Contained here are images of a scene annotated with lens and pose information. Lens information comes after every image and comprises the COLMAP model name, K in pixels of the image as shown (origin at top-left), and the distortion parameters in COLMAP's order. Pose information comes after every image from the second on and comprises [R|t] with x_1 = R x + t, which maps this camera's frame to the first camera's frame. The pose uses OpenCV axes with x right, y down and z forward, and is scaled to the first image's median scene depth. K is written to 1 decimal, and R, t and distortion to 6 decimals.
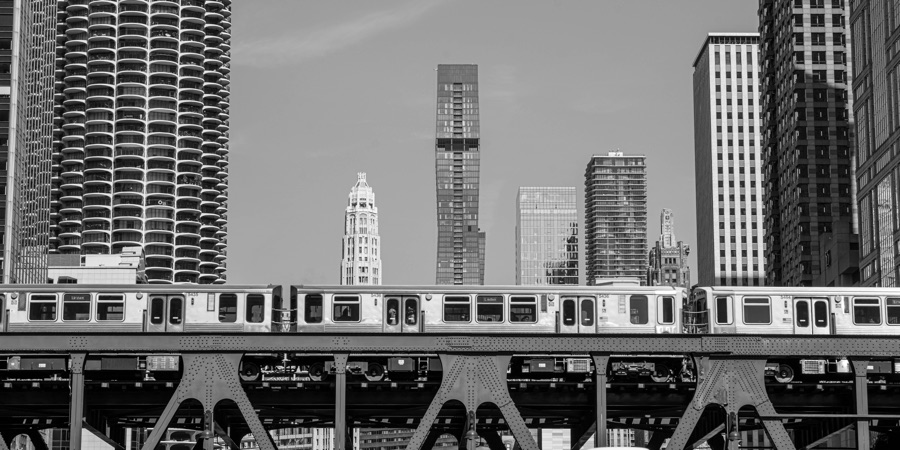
lens RADIAL K [[2388.9, 0, 449.3], [0, 2388.9, 223.8], [0, 0, 1]] dist [0.194888, 0.000000]
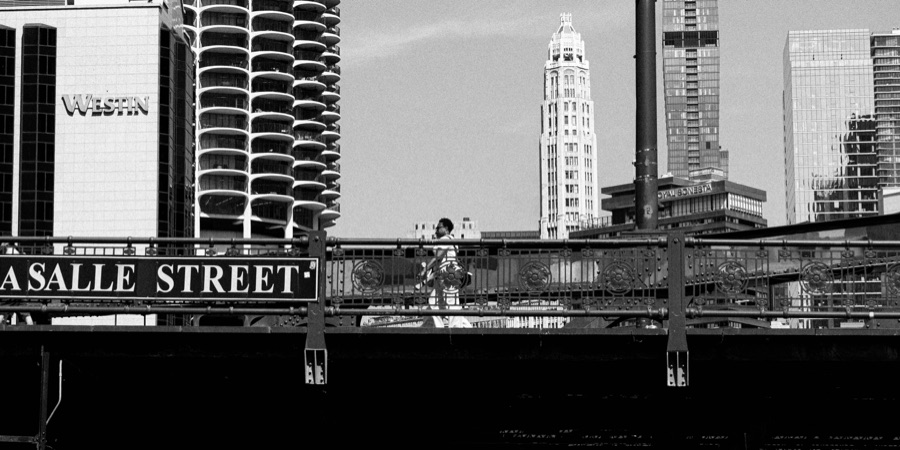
lens RADIAL K [[2388.9, 0, 450.1], [0, 2388.9, 226.5], [0, 0, 1]] dist [0.194888, 0.000000]
pose [[0.995720, -0.023286, -0.089438, -0.006258], [0.022294, 0.999679, -0.012073, 0.036418], [0.089691, 0.010028, 0.995919, 0.206888]]
